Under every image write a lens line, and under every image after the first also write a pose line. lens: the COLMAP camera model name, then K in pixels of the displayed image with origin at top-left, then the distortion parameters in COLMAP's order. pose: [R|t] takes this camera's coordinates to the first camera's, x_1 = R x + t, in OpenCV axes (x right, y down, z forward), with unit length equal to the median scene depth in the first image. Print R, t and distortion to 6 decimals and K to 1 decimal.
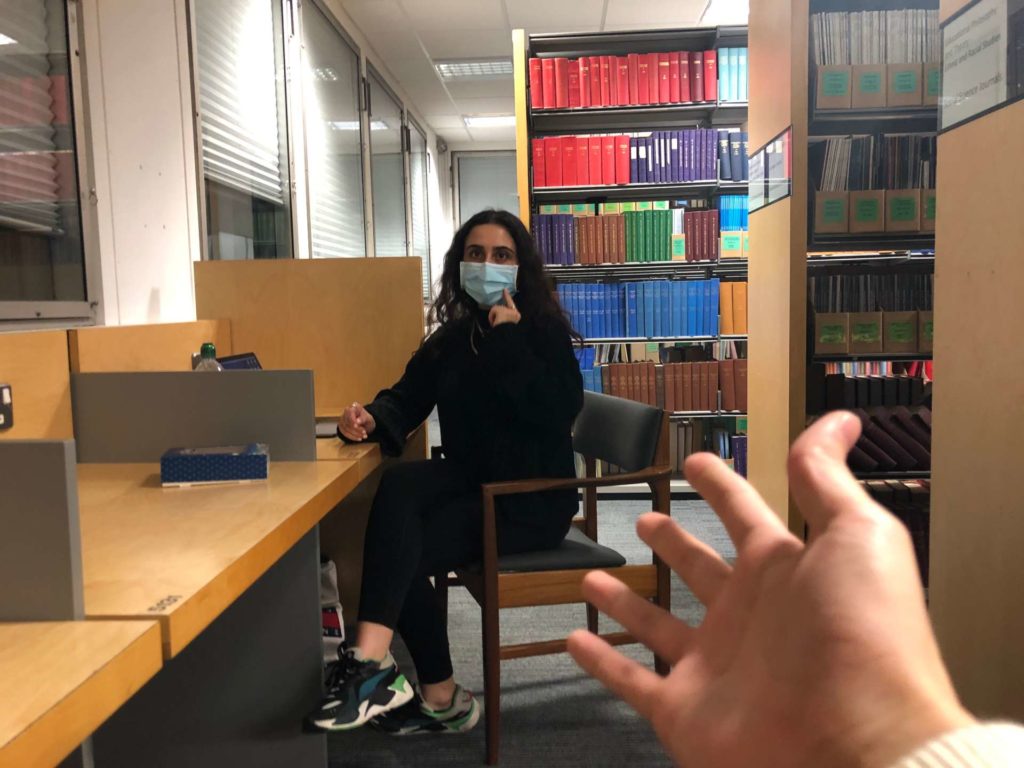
lens RADIAL K [[836.6, 0, 512.0], [0, 836.6, 384.0], [0, 0, 1]] dist [-0.006702, -0.001892]
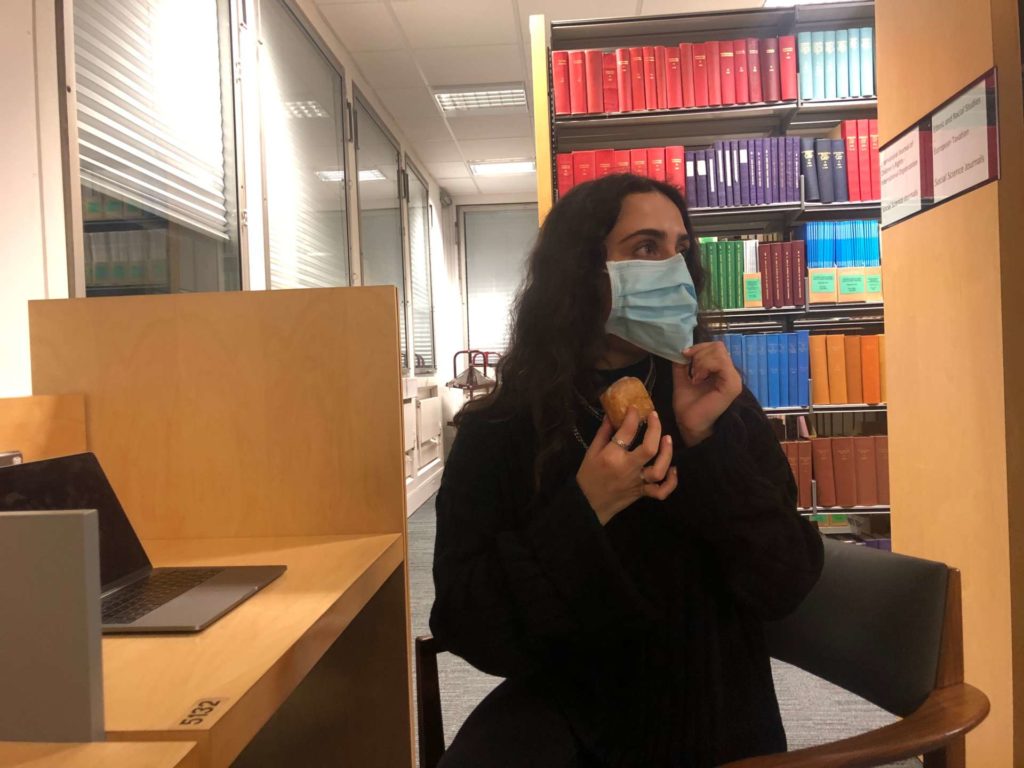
lens RADIAL K [[836.6, 0, 512.0], [0, 836.6, 384.0], [0, 0, 1]] dist [-0.006702, -0.001892]
pose [[0.999845, -0.013865, -0.010884, -0.011563], [0.012906, 0.996403, -0.083755, -0.018572], [0.012006, 0.083601, 0.996427, 0.252973]]
